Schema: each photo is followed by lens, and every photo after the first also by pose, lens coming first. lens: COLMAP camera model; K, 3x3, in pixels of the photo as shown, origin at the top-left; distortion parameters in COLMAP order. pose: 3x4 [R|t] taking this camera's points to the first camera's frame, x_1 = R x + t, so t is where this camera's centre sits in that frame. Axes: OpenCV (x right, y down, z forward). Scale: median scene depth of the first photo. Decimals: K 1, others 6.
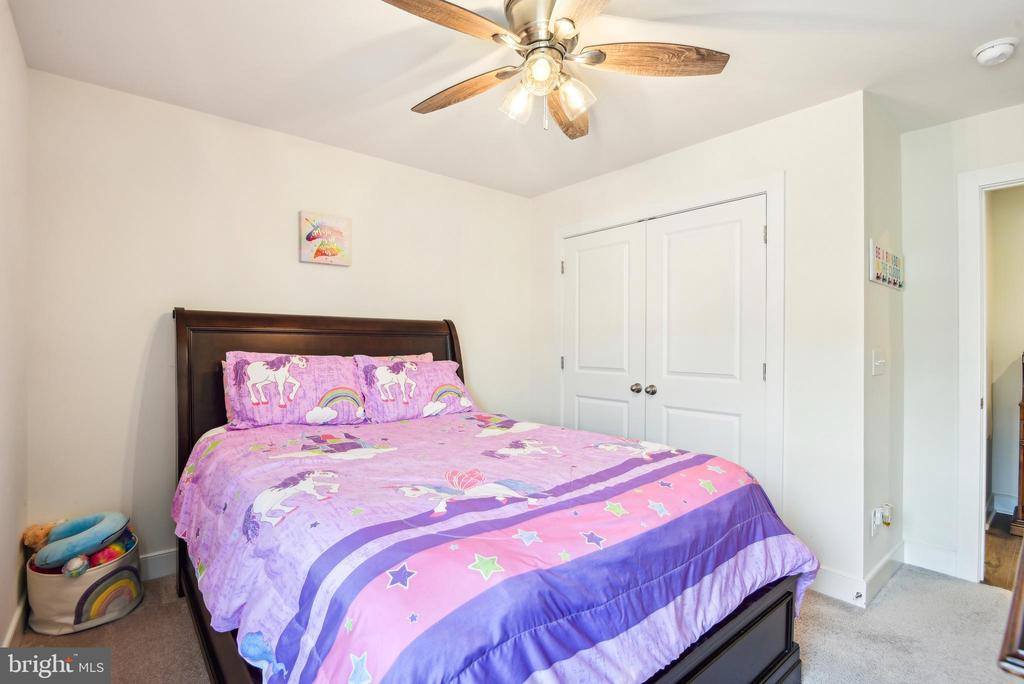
lens RADIAL K [[484.4, 0, 512.0], [0, 484.4, 342.0], [0, 0, 1]] dist [-0.003683, -0.000852]
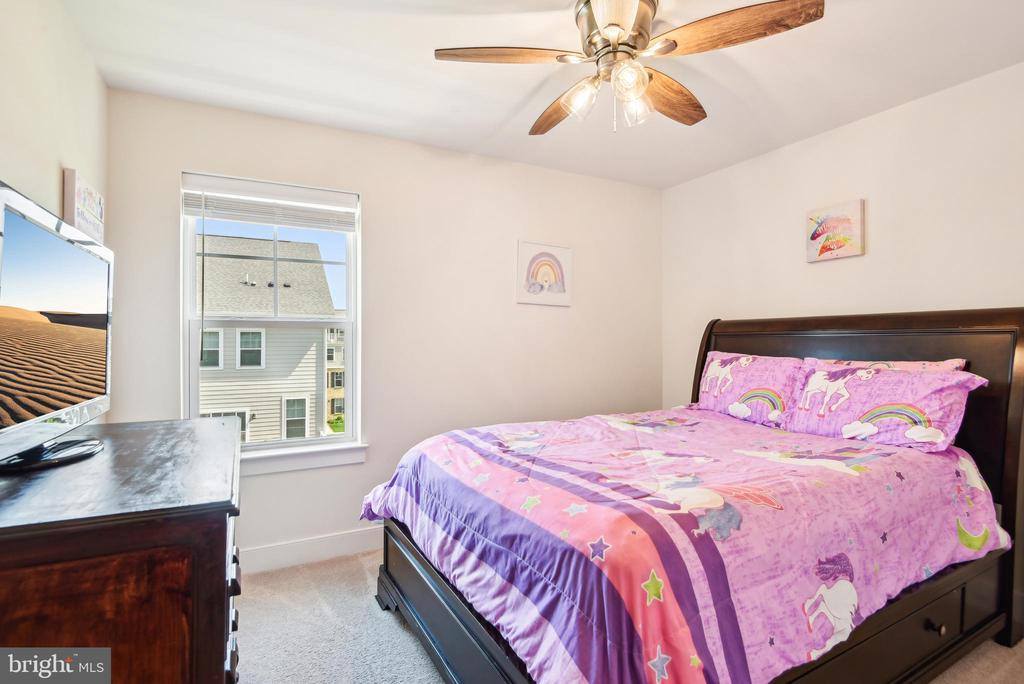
lens RADIAL K [[498.5, 0, 511.5], [0, 498.5, 347.8], [0, 0, 1]] dist [0.001931, 0.000033]
pose [[-0.194258, 0.000932, -0.980950, 0.689919], [-0.002639, 0.999995, 0.001472, 0.008332], [0.980947, 0.002875, -0.194254, 0.605113]]
